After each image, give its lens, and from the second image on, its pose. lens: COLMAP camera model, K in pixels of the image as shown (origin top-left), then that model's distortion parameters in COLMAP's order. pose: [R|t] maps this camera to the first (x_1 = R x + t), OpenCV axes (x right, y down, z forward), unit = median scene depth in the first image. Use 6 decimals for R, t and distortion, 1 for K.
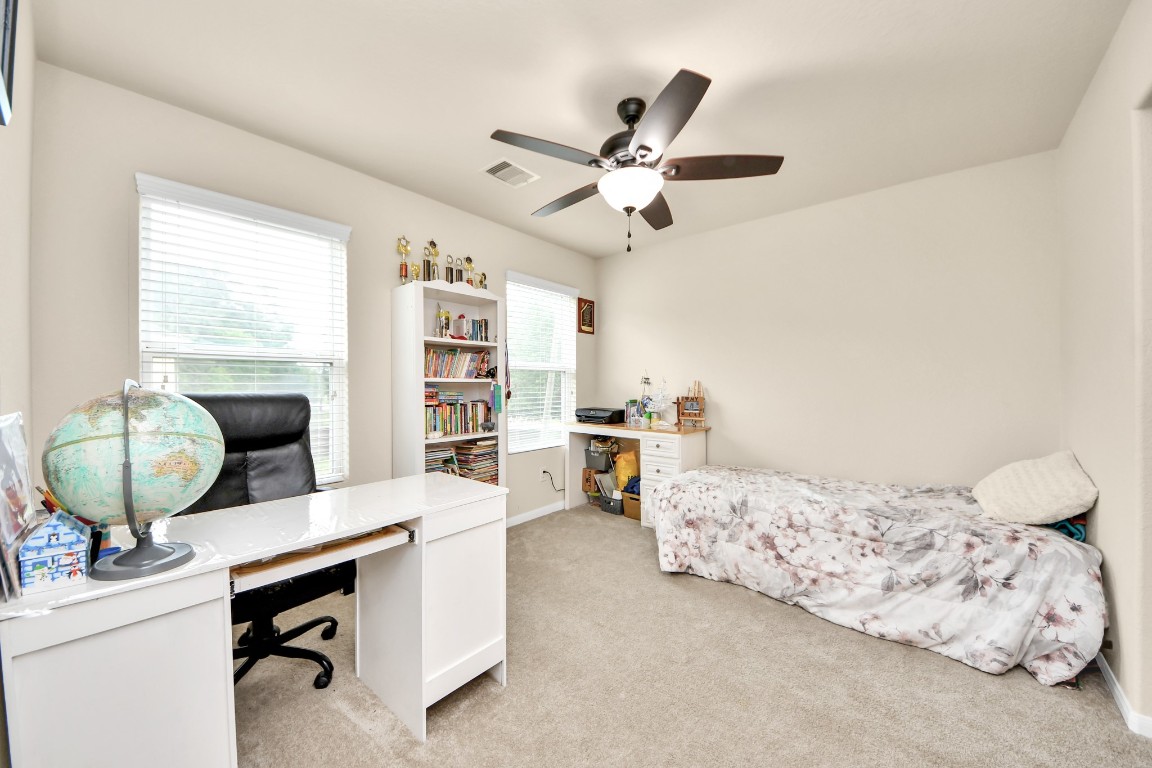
lens RADIAL K [[431.4, 0, 582.9], [0, 431.4, 387.3], [0, 0, 1]] dist [-0.005340, -0.004221]
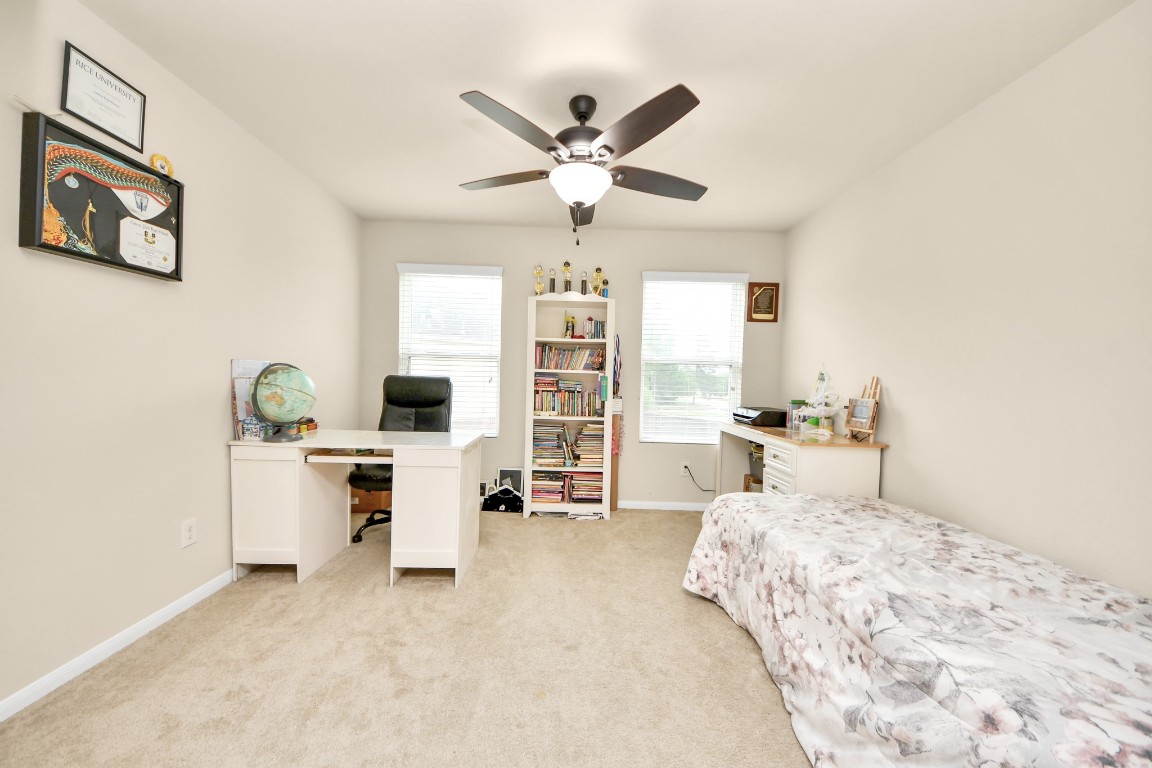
lens RADIAL K [[431.4, 0, 578.7], [0, 431.4, 382.1], [0, 0, 1]] dist [-0.005340, -0.004221]
pose [[0.639709, 0.026146, -0.768173, 0.675885], [-0.030093, 0.999507, 0.008960, 0.001262], [0.768028, 0.017385, 0.640180, 0.237594]]
